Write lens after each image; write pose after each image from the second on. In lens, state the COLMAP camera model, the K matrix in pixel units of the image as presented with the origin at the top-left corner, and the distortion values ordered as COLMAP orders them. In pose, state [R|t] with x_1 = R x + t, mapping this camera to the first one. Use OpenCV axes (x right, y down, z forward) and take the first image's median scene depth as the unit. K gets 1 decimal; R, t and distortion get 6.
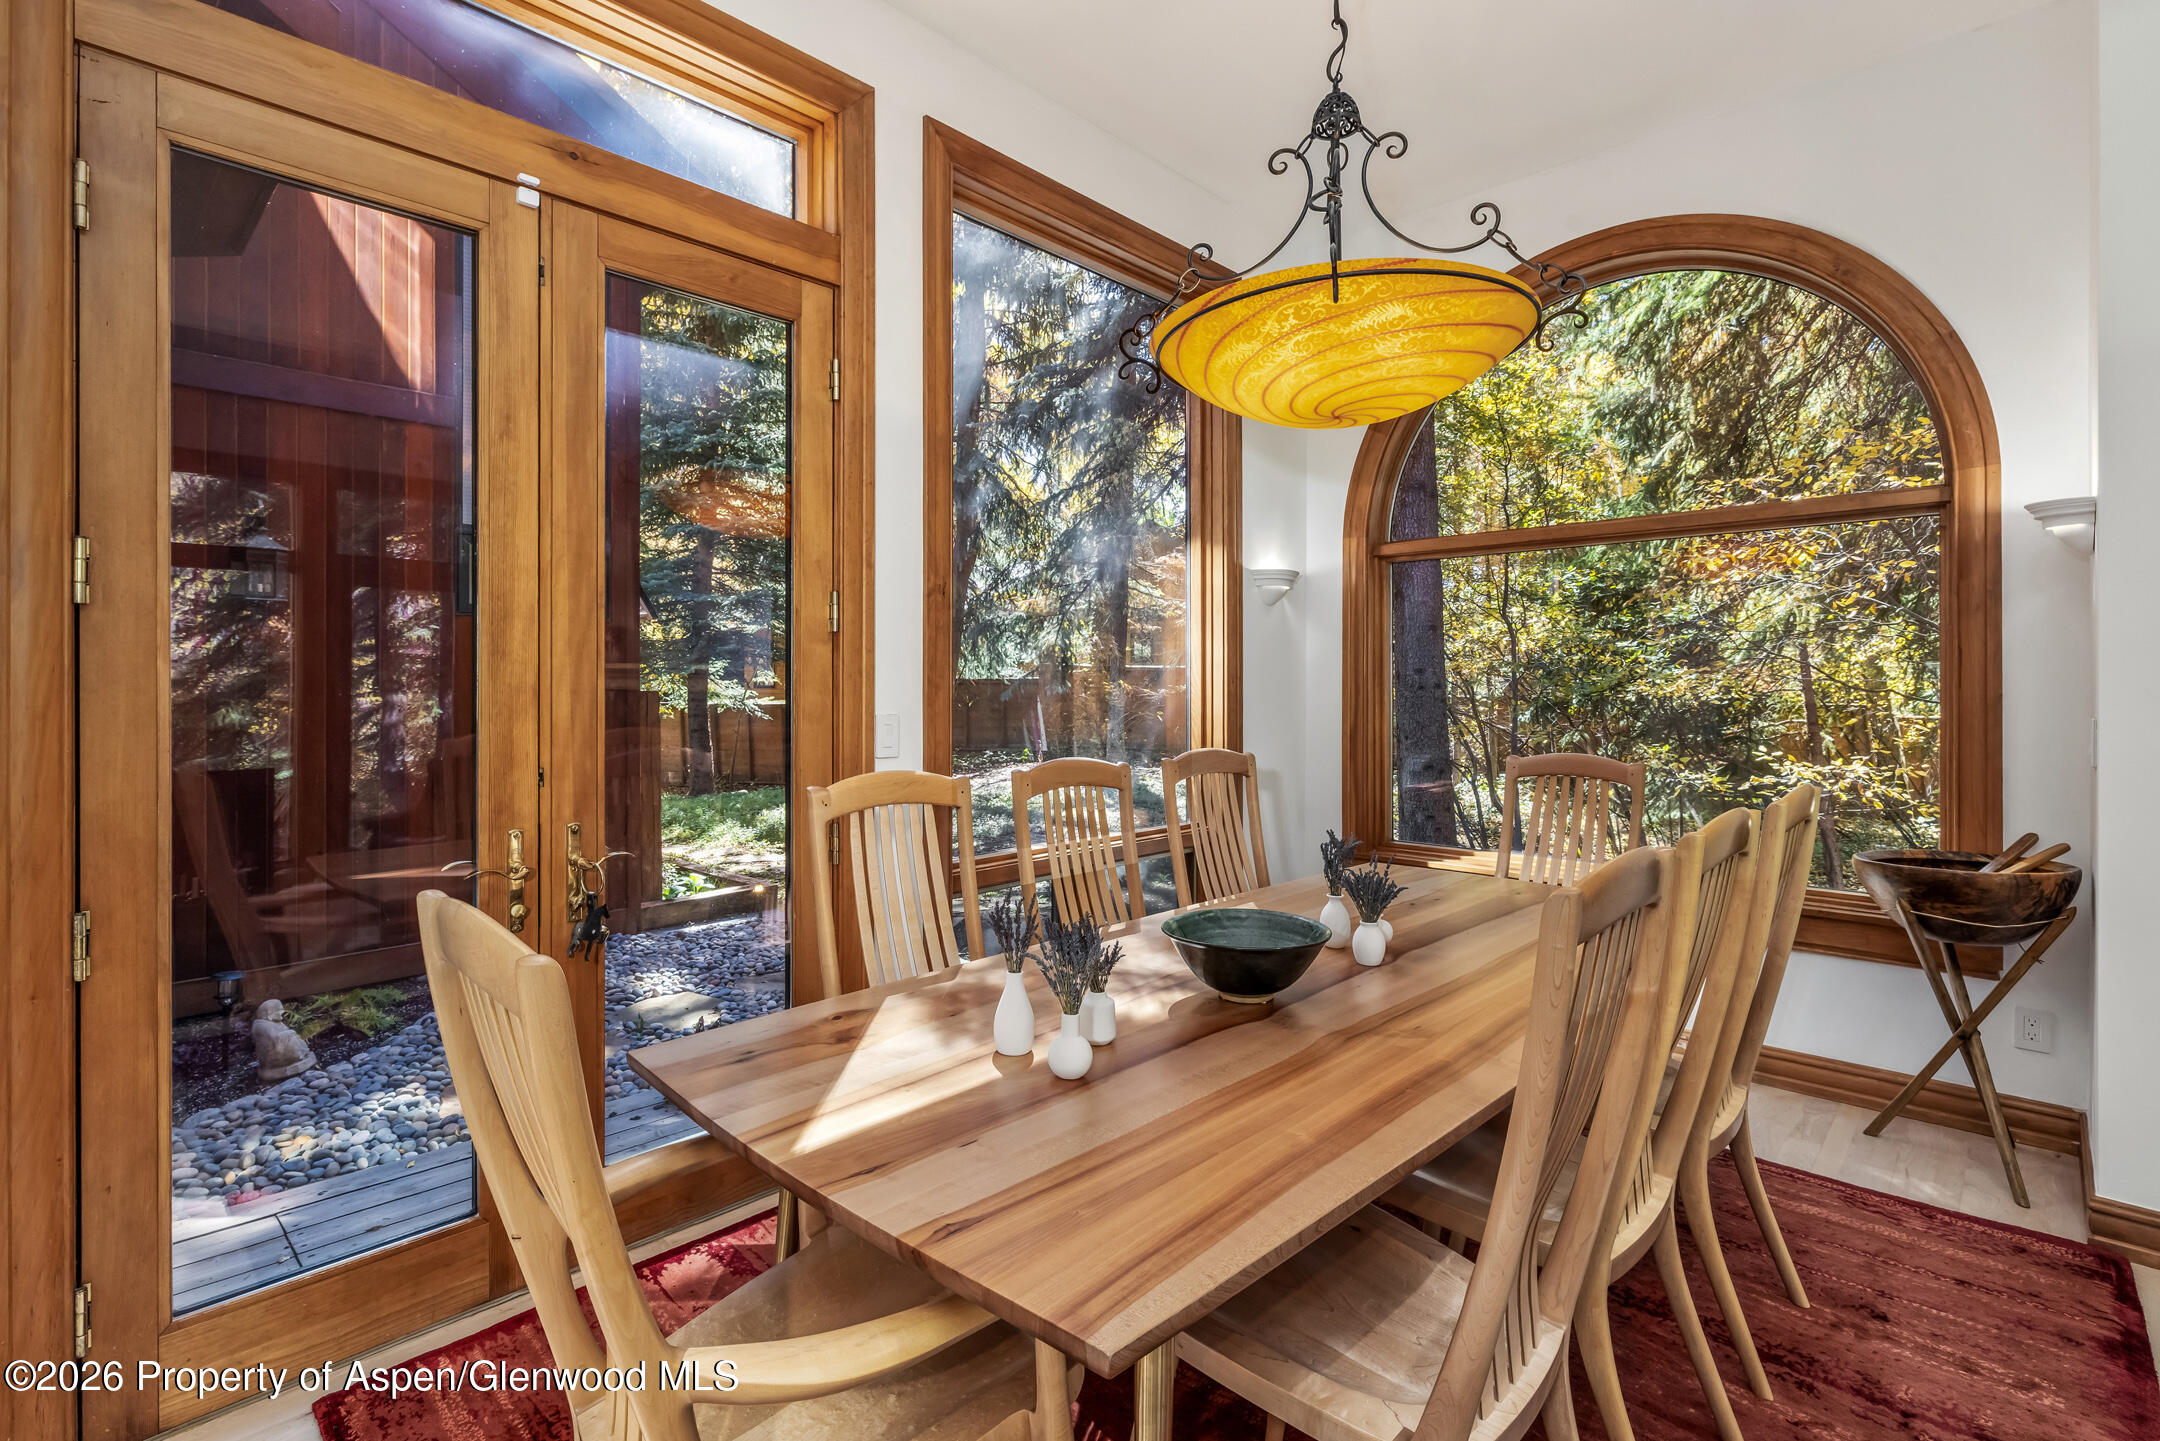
lens RADIAL K [[1017.3, 0, 1052.0], [0, 1017.3, 662.9], [0, 0, 1]] dist [-0.002009, 0.000255]
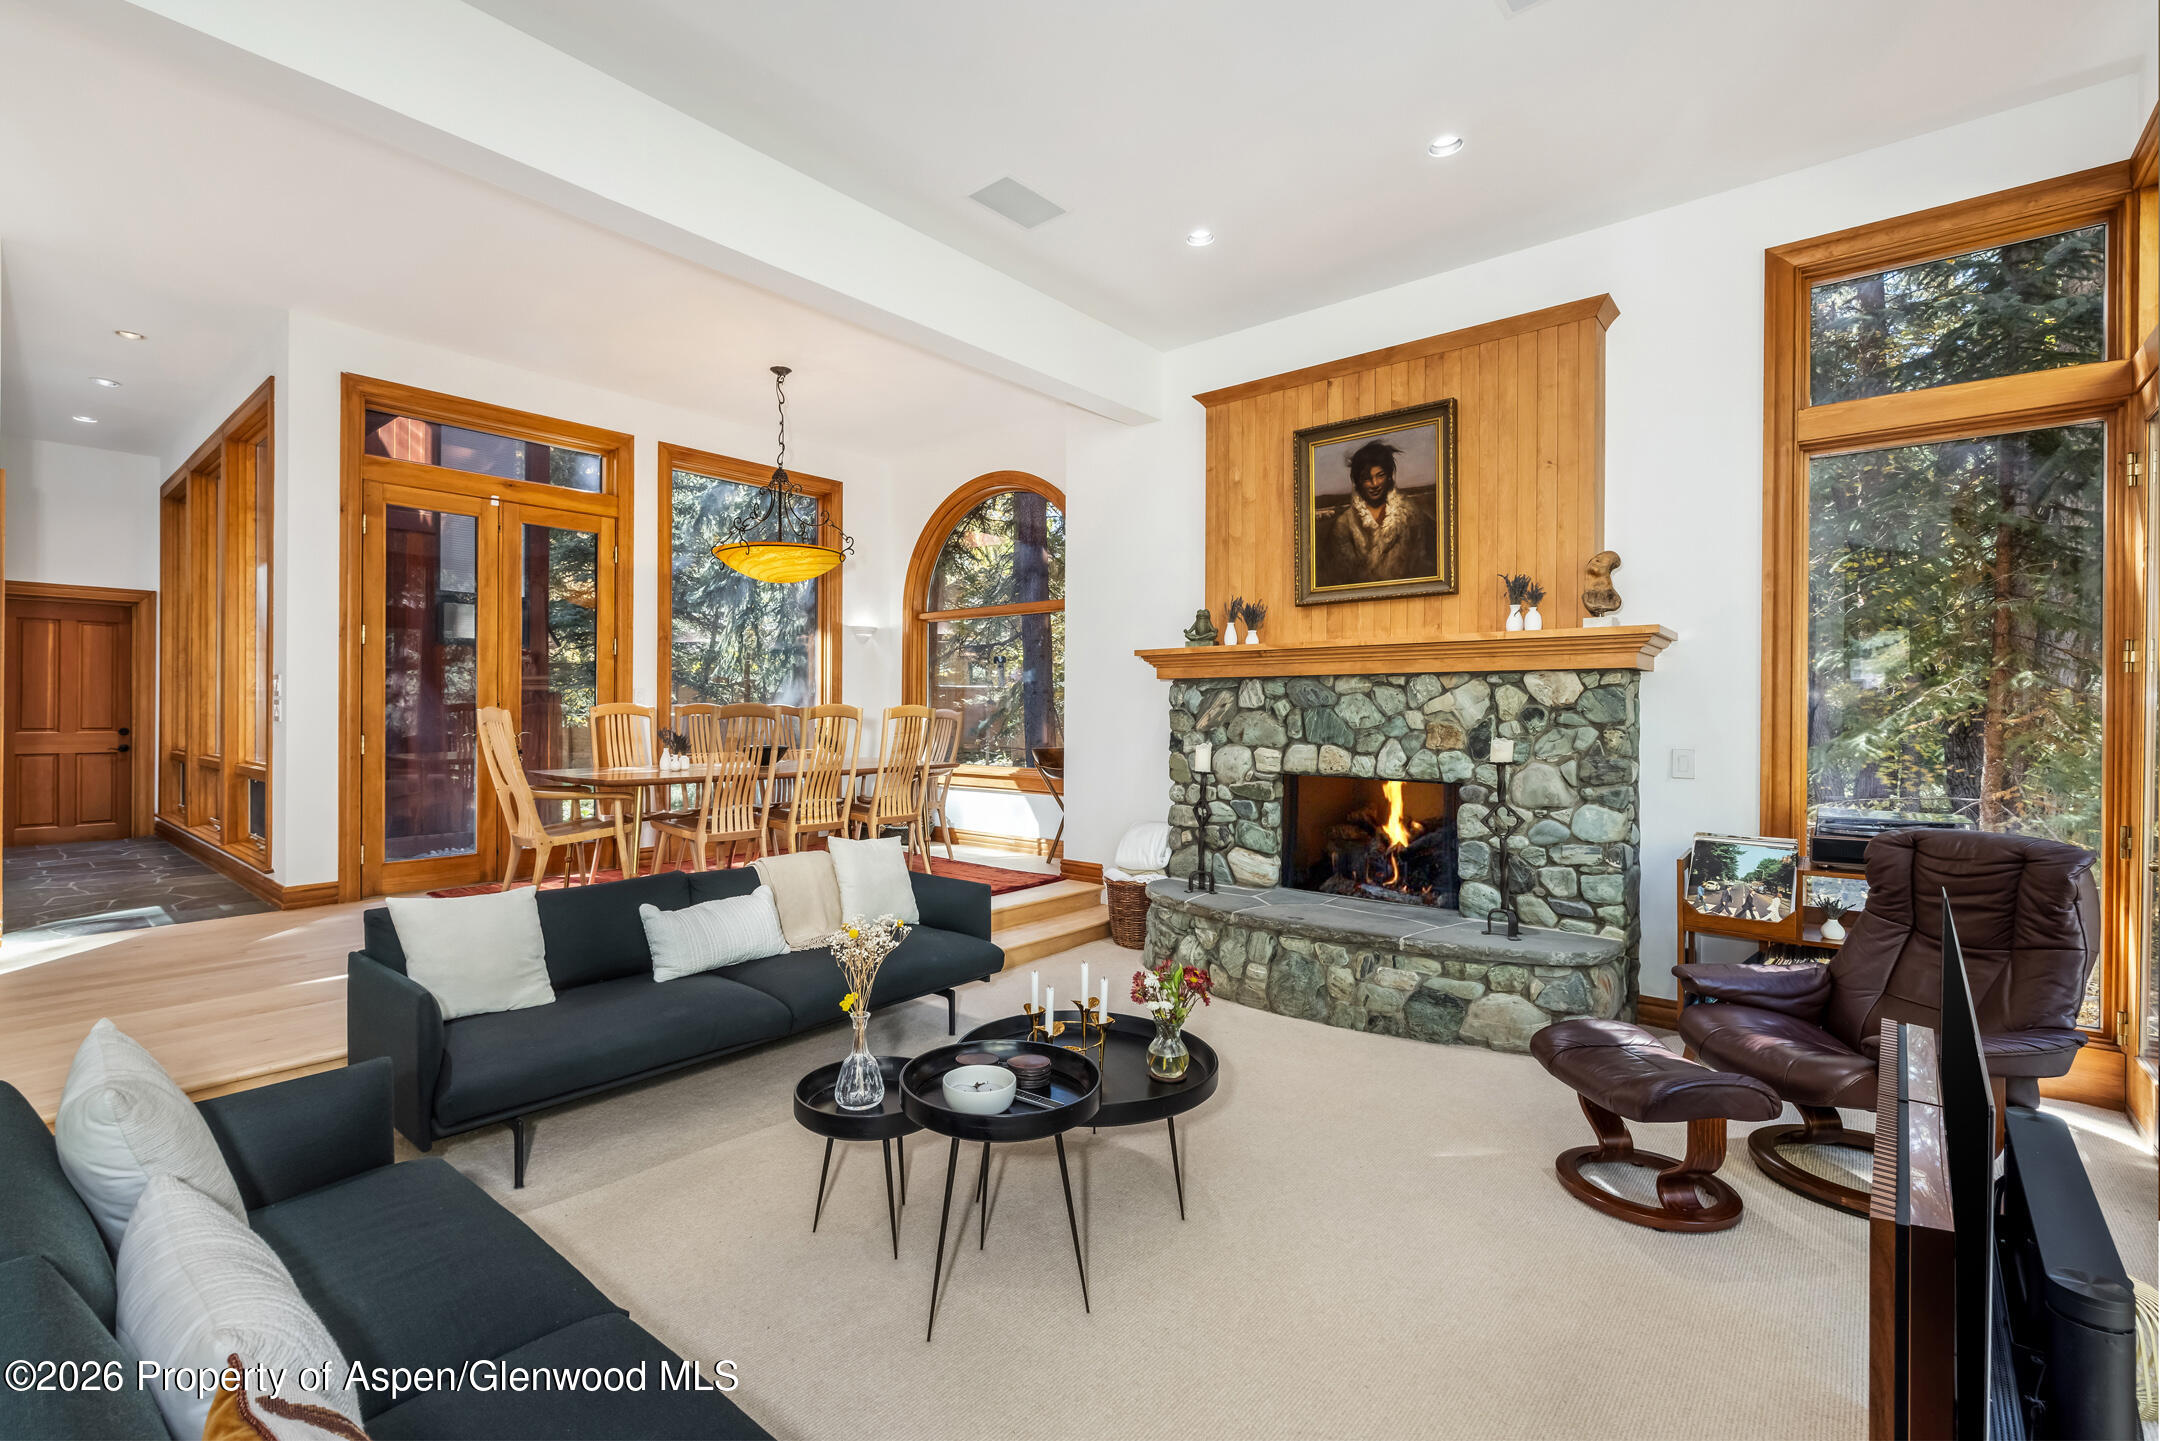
lens RADIAL K [[979.8, 0, 1015.4], [0, 979.8, 711.7], [0, 0, 1]] dist [-0.007598, 0.000352]
pose [[0.998940, 0.010777, 0.044755, 0.656219], [-0.011689, 0.999728, 0.020162, 0.048905], [-0.044526, -0.020664, 0.998795, -1.439120]]
